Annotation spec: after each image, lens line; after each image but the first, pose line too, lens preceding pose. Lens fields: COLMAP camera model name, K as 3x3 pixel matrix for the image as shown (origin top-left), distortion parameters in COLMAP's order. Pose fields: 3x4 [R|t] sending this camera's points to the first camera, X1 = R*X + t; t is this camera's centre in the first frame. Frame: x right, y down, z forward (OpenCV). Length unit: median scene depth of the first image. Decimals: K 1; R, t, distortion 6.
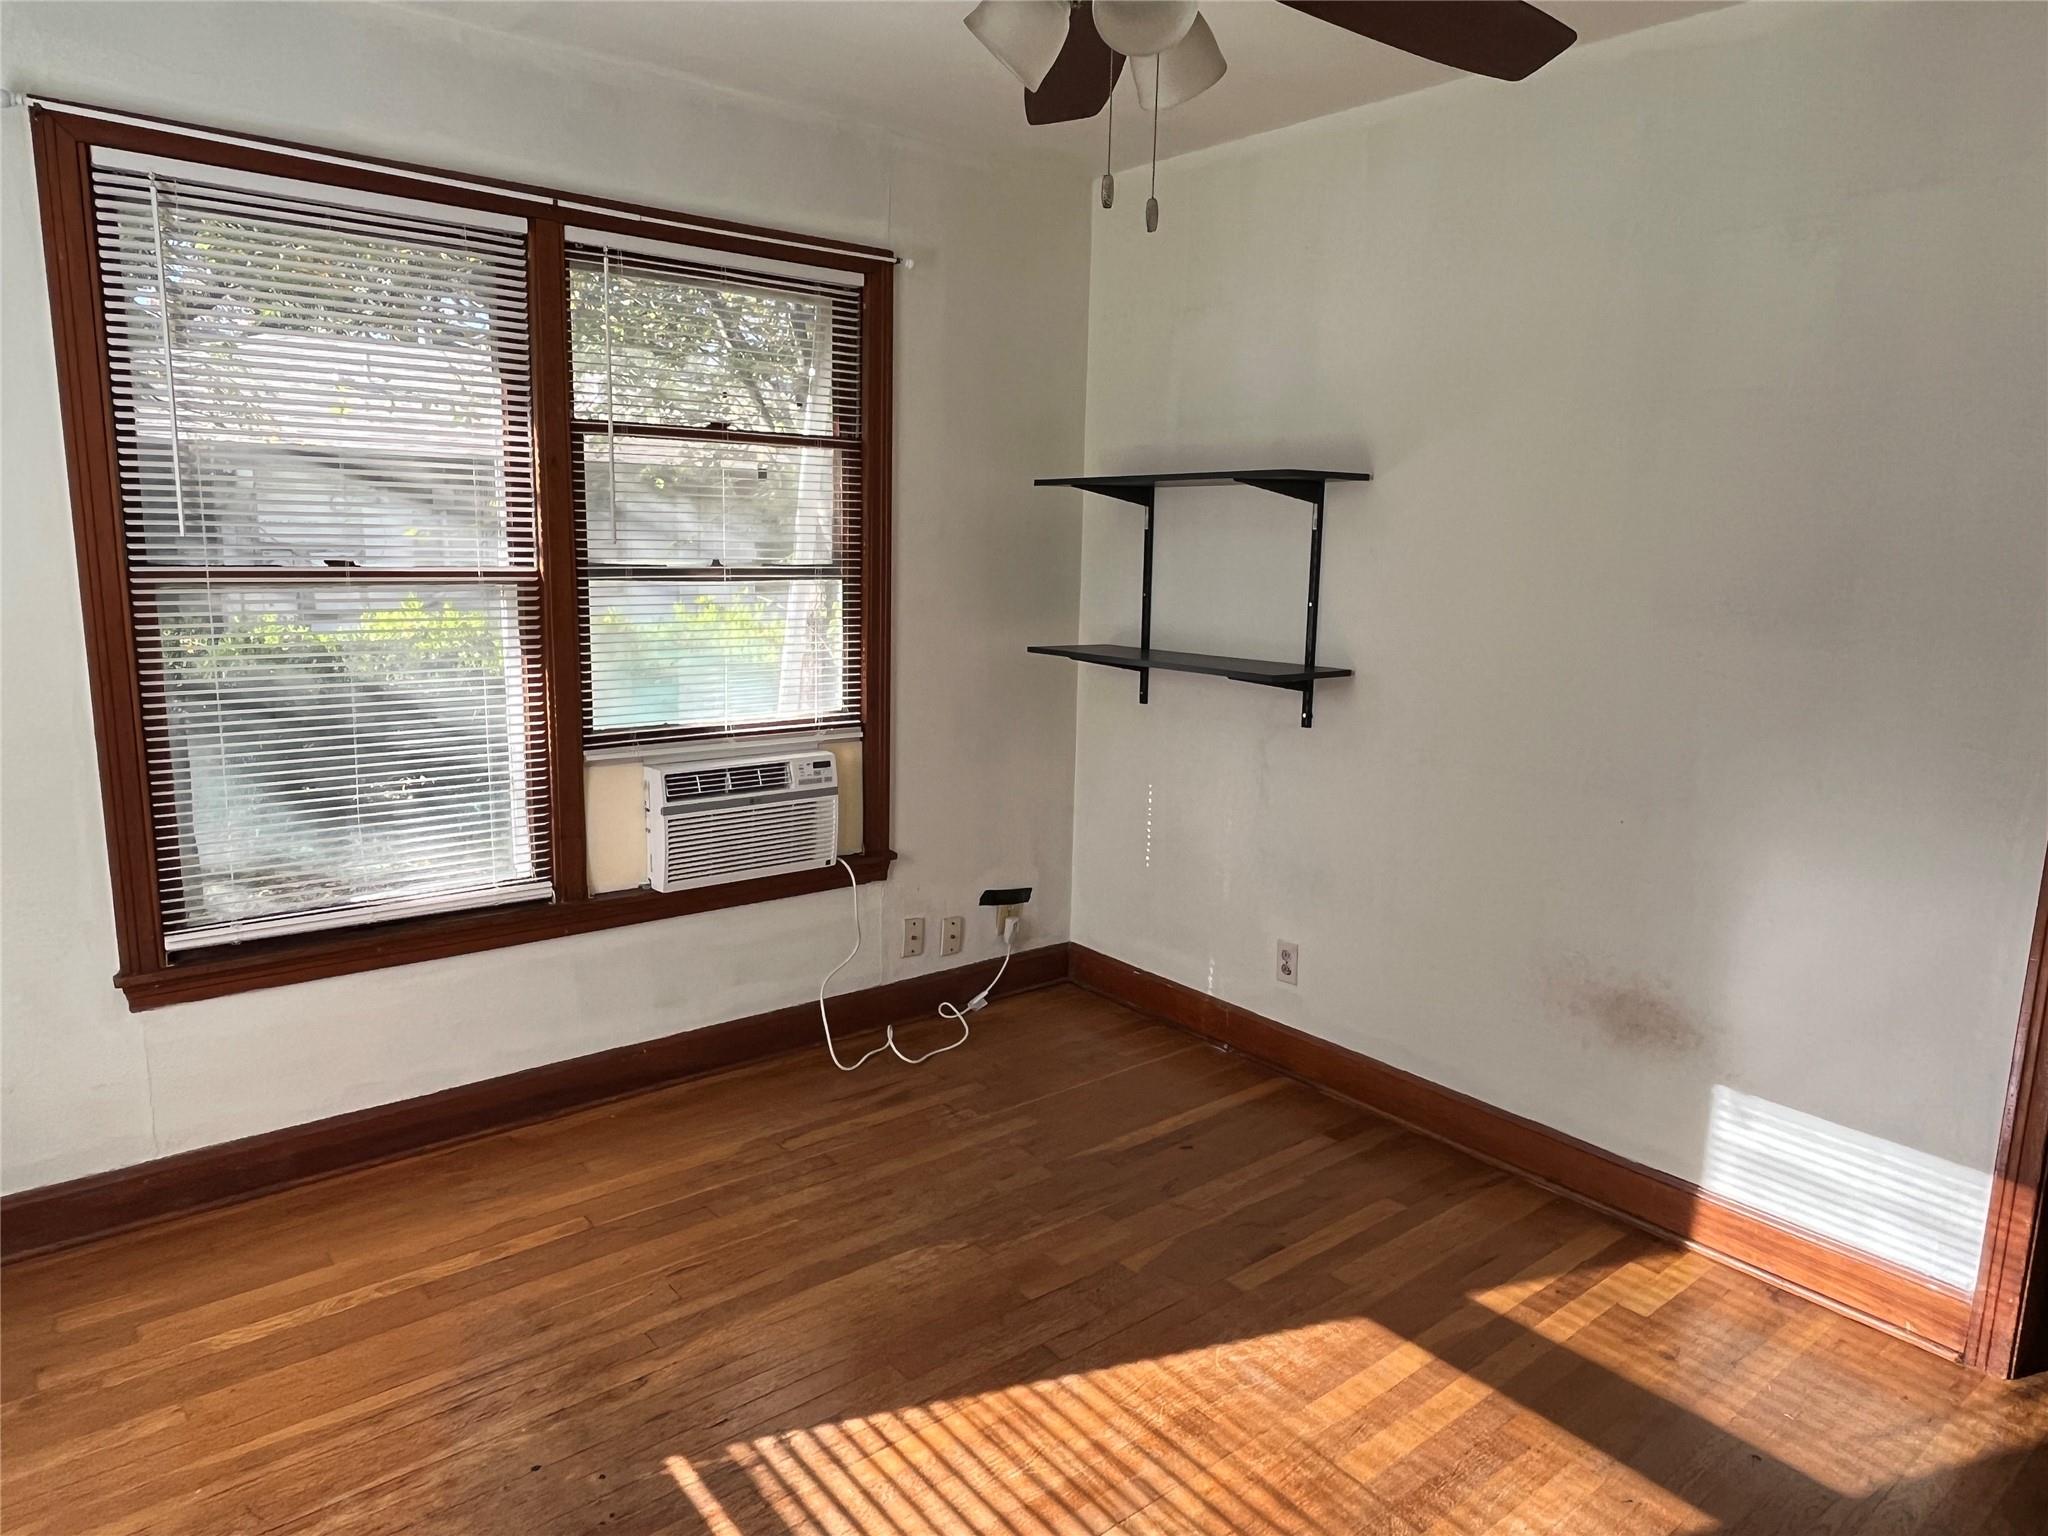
lens RADIAL K [[1298.1, 0, 1025.6], [0, 1298.1, 758.5], [0, 0, 1]] dist [-0.008881, -0.004529]
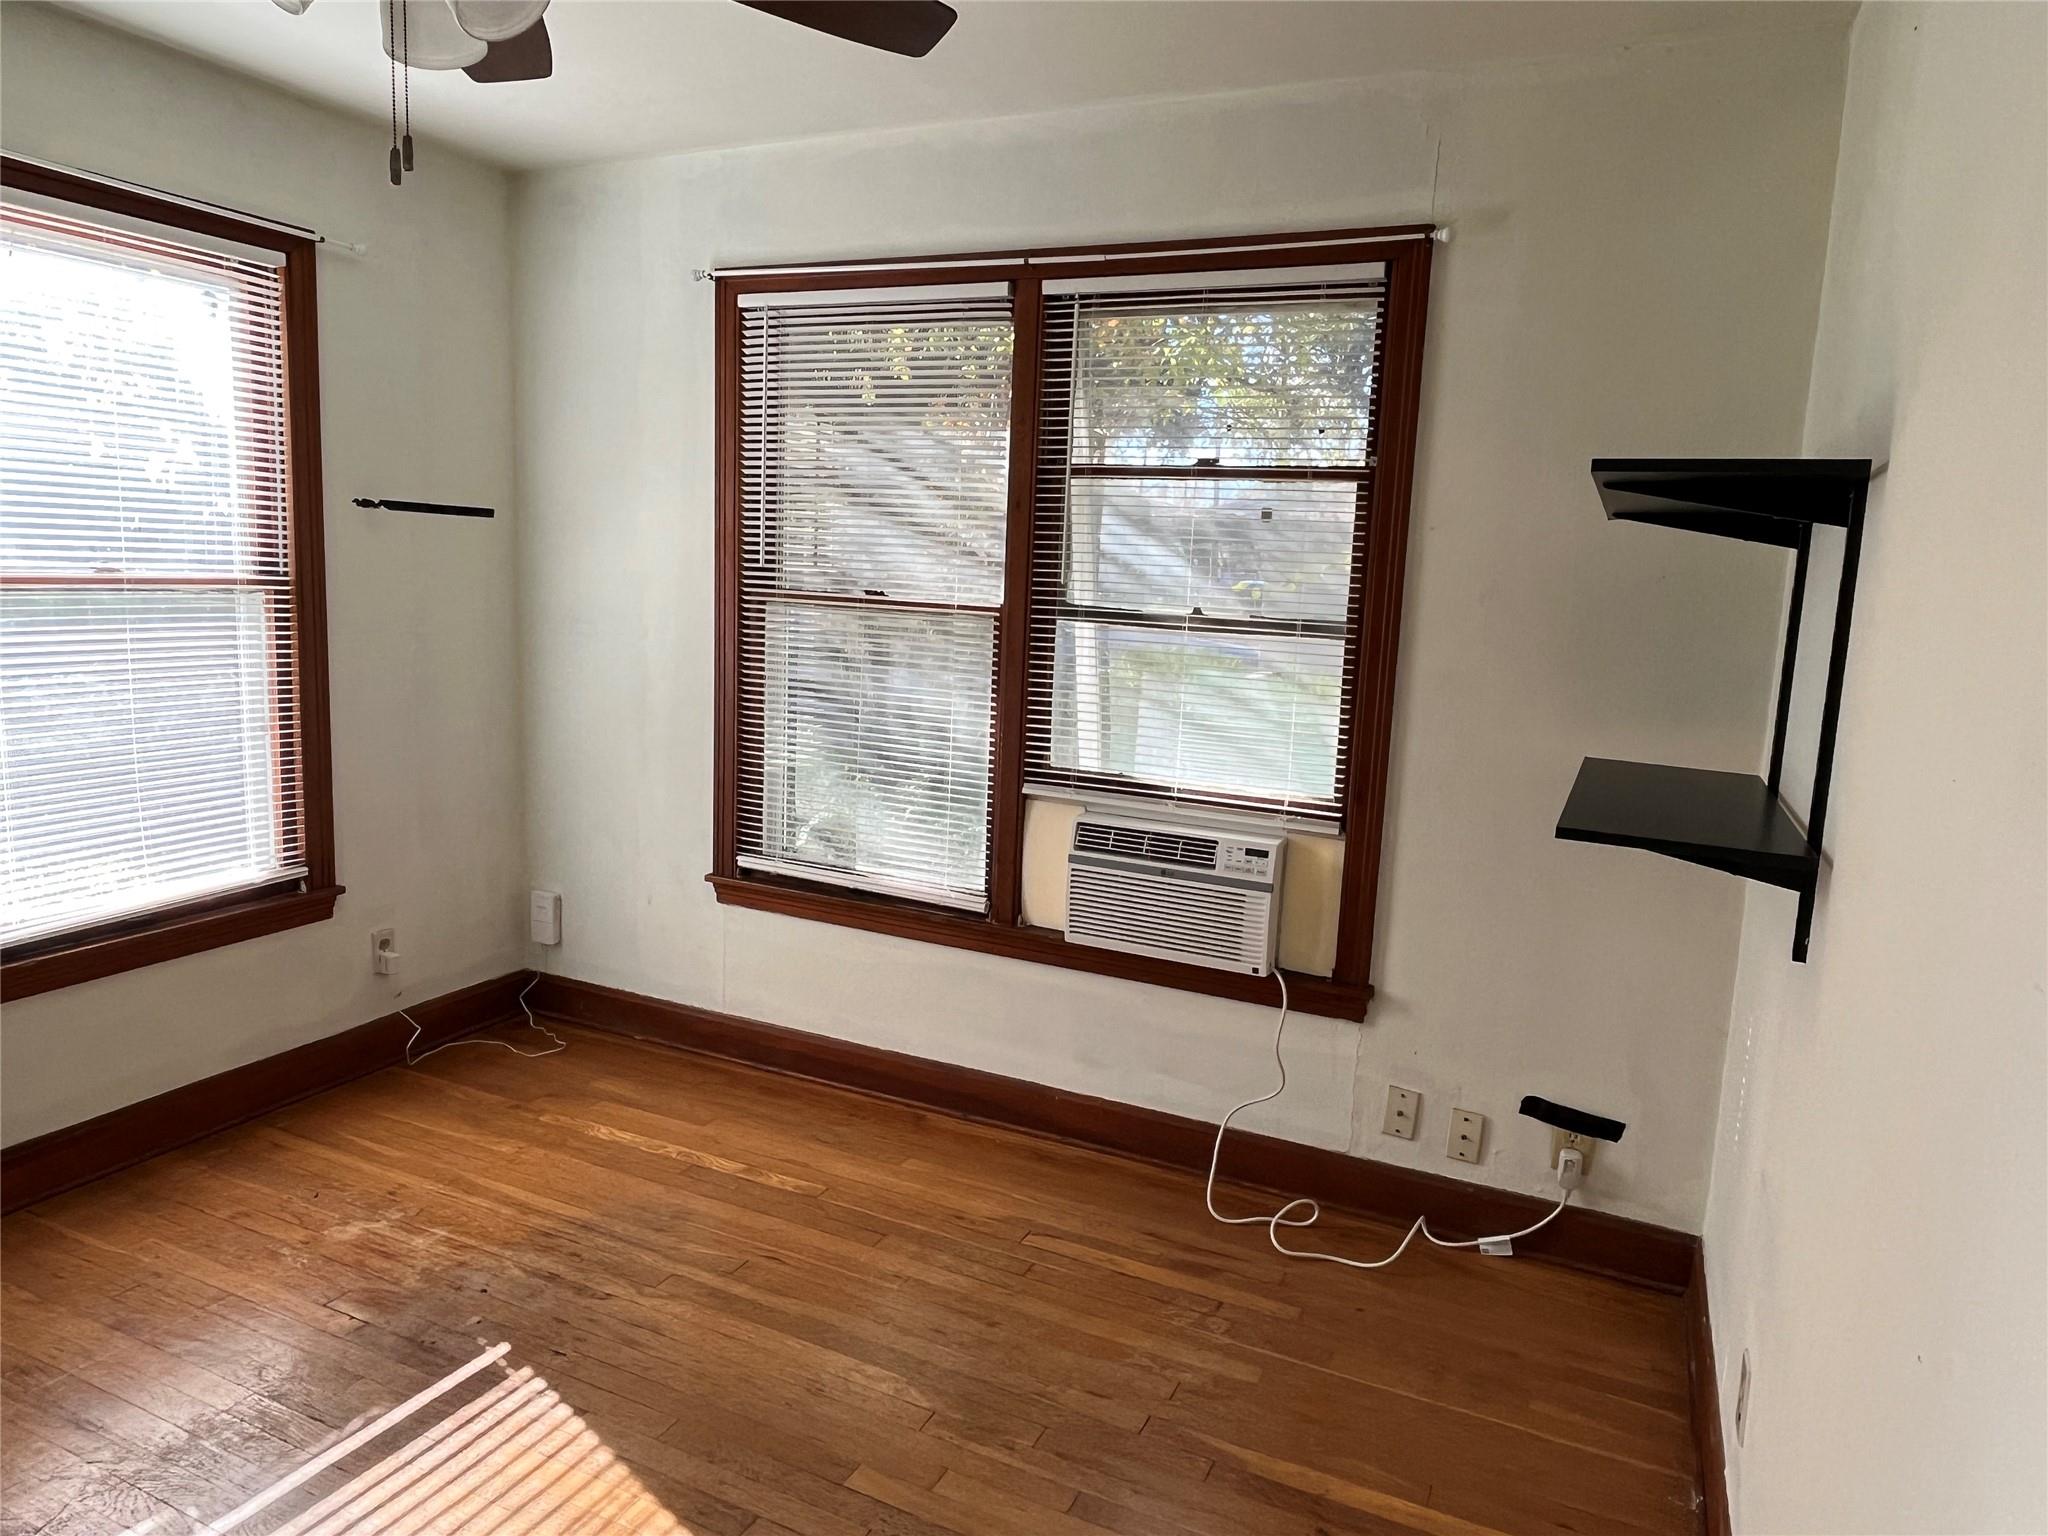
lens RADIAL K [[1298.1, 0, 1025.6], [0, 1298.1, 758.5], [0, 0, 1]] dist [-0.008881, -0.004529]
pose [[0.429328, 0.129040, -0.893882, 0.567448], [-0.191270, 0.980281, 0.049646, -0.074384], [0.882663, 0.149658, 0.445544, 0.523406]]
